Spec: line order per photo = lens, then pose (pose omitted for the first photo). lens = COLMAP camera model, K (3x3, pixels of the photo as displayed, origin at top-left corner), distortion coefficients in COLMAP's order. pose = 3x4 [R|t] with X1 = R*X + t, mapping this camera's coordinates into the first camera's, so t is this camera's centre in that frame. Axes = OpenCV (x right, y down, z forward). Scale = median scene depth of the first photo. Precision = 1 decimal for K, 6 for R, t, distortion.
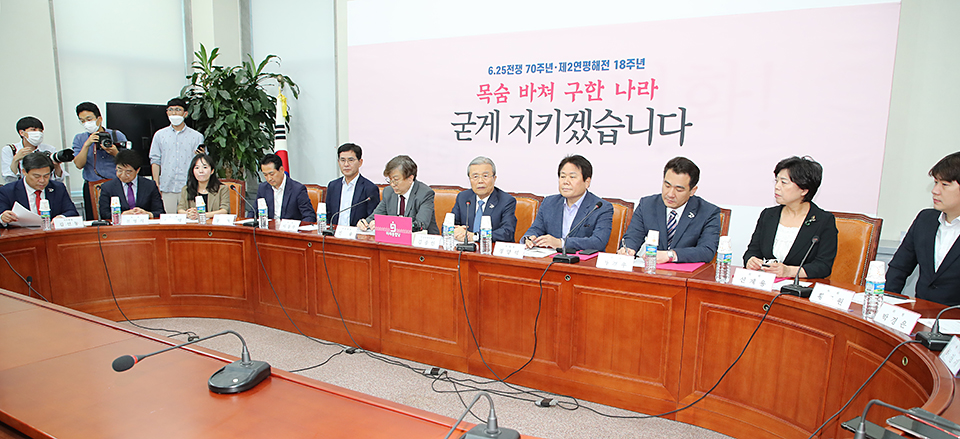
lens RADIAL K [[671.5, 0, 480.1], [0, 671.5, 271.0], [0, 0, 1]] dist [-0.070552, 0.000388]
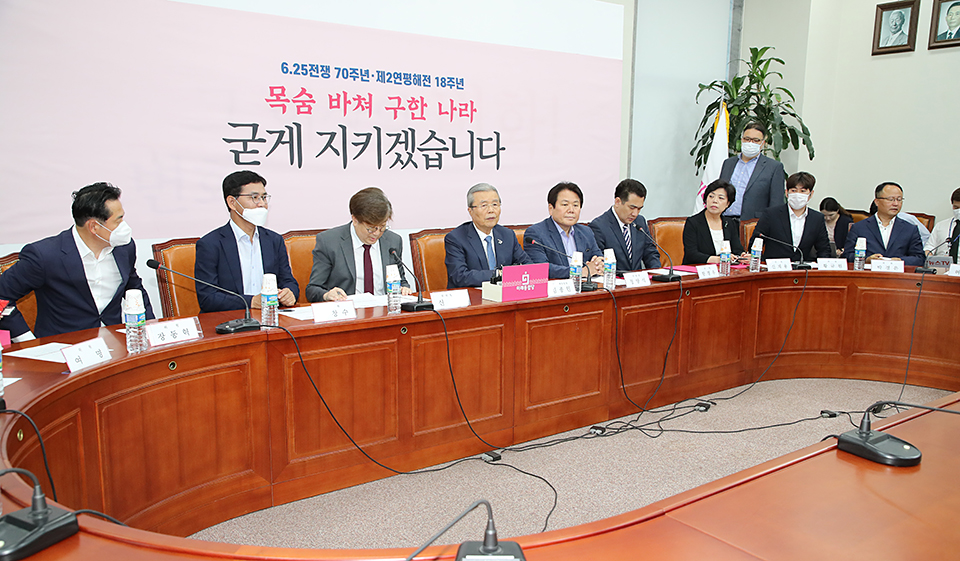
lens RADIAL K [[789.3, 0, 497.8], [0, 789.3, 297.1], [0, 0, 1]] dist [-0.007419, -0.000196]
pose [[0.342500, -0.159915, 0.925808, -0.790264], [0.171364, 0.979511, 0.105796, -0.116280], [-0.923758, 0.122416, 0.362886, 0.546206]]
